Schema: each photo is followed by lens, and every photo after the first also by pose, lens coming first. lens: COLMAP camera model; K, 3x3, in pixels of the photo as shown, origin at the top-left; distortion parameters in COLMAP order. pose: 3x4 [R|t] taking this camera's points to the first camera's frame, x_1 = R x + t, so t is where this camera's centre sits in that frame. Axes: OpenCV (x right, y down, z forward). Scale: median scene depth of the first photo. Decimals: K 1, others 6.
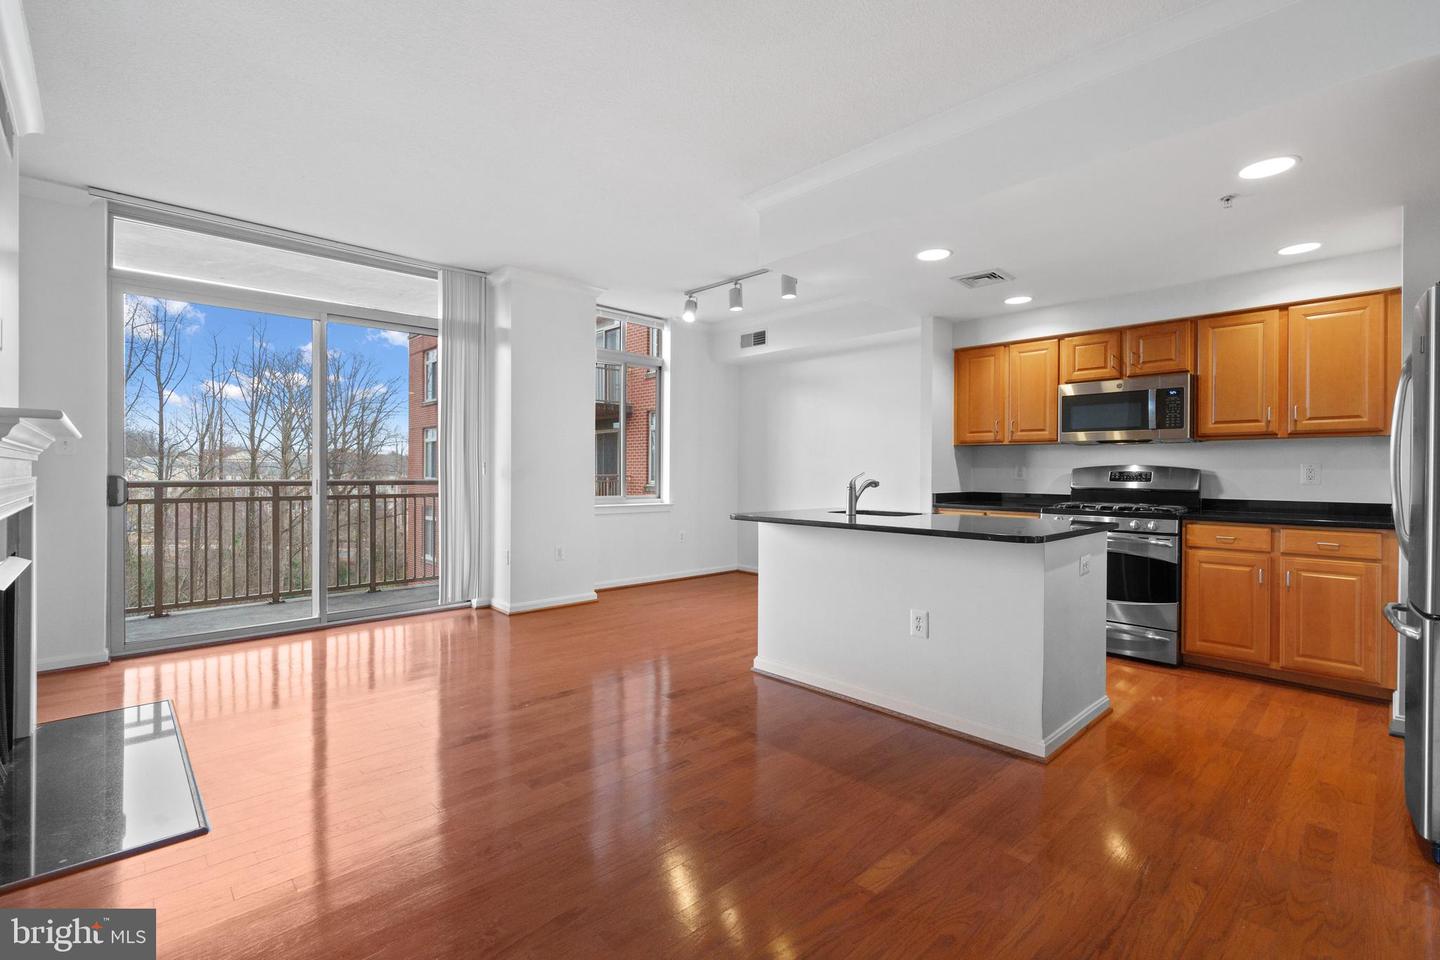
lens RADIAL K [[645.7, 0, 720.9], [0, 645.7, 483.0], [0, 0, 1]] dist [0.002724, 0.000154]
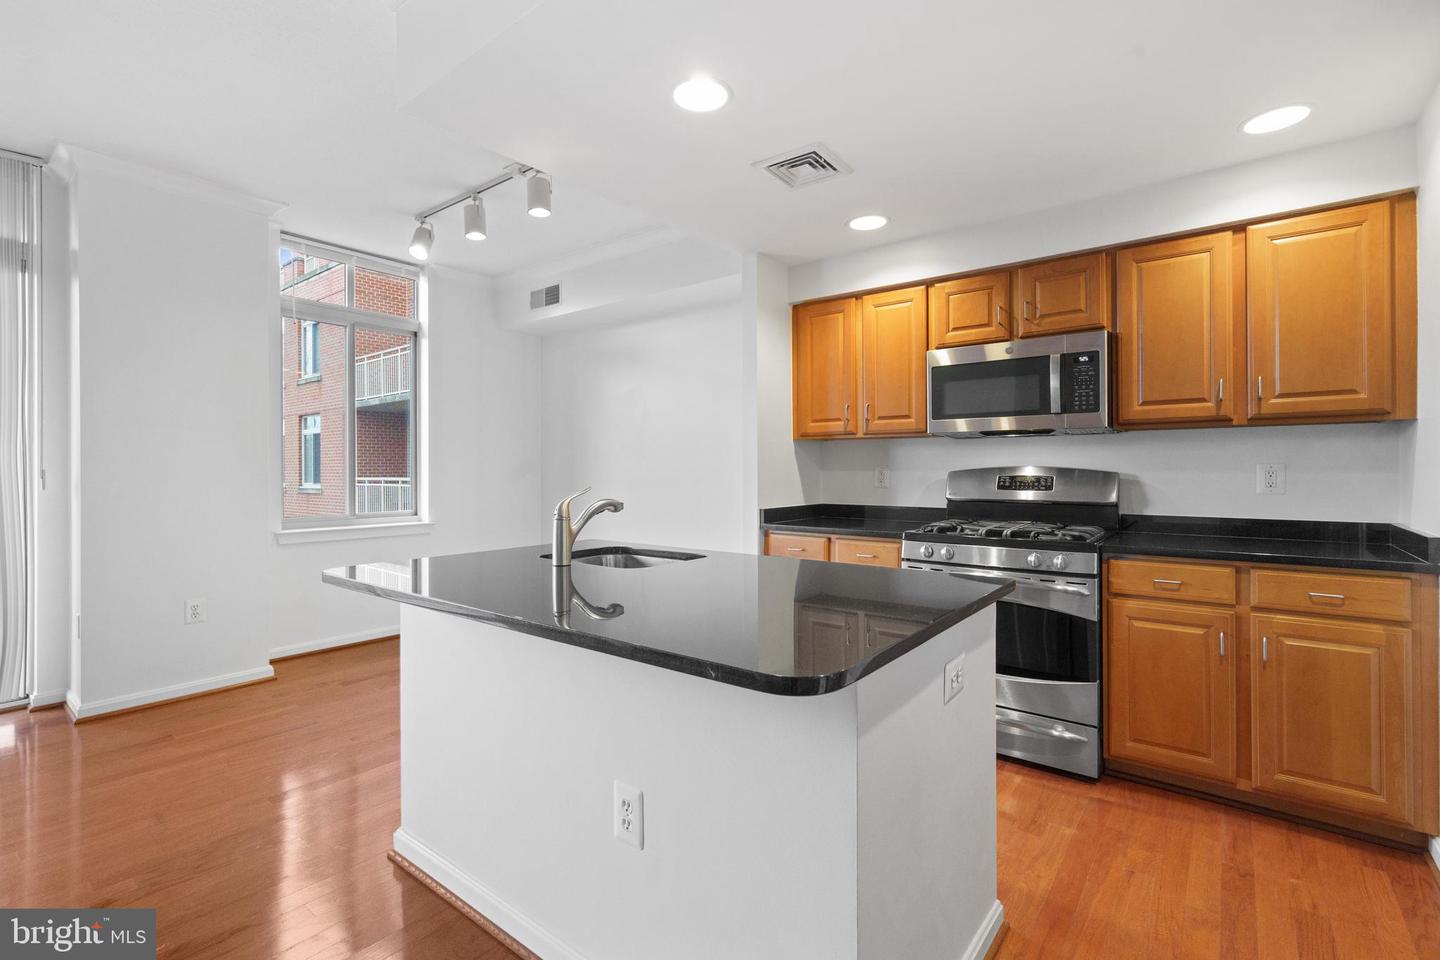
lens RADIAL K [[654.5, 0, 720.0], [0, 654.5, 480.0], [0, 0, 1]] dist [0.001114, 0.000397]
pose [[0.989727, -0.012127, 0.142455, 0.224848], [0.012125, 0.999926, 0.000881, -0.019187], [-0.142455, 0.000856, 0.989801, 0.377127]]
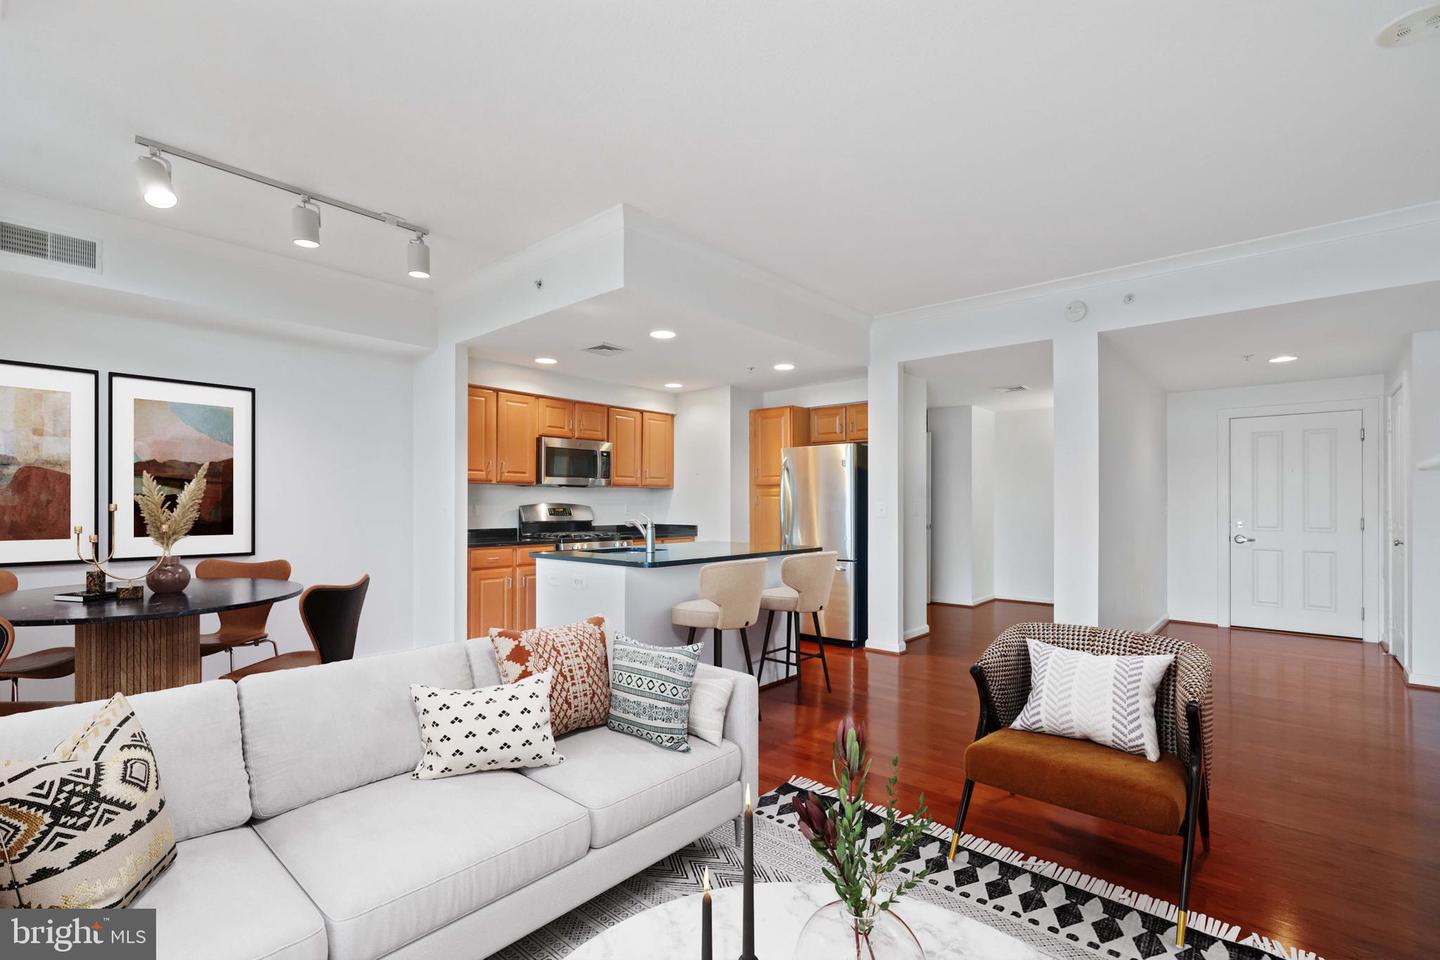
lens RADIAL K [[642.0, 0, 717.7], [0, 642.0, 503.3], [0, 0, 1]] dist [-0.000290, -0.000095]
pose [[-0.081234, -0.004320, 0.996686, -0.770531], [0.015082, 0.999871, 0.005563, -0.032403], [-0.996581, 0.015484, -0.081158, 0.857141]]
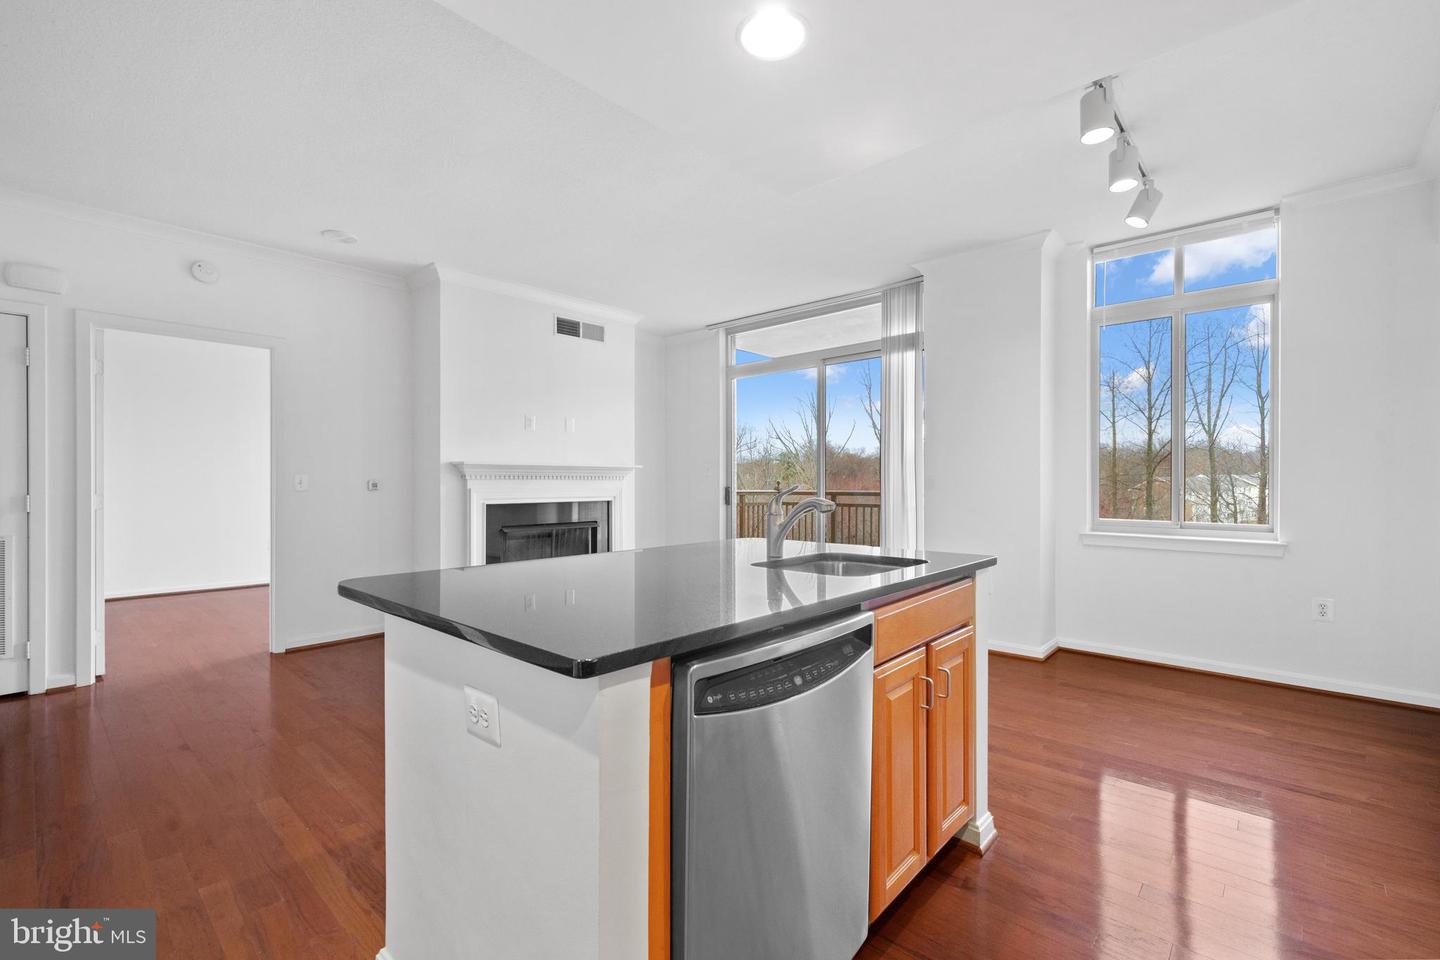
lens RADIAL K [[645.7, 0, 720.9], [0, 645.7, 483.0], [0, 0, 1]] dist [0.002724, 0.000154]
pose [[0.065098, -0.003459, -0.997873, 0.702853], [-0.016802, 0.999848, -0.004562, -0.012273], [0.997737, 0.017063, 0.065030, 0.798371]]
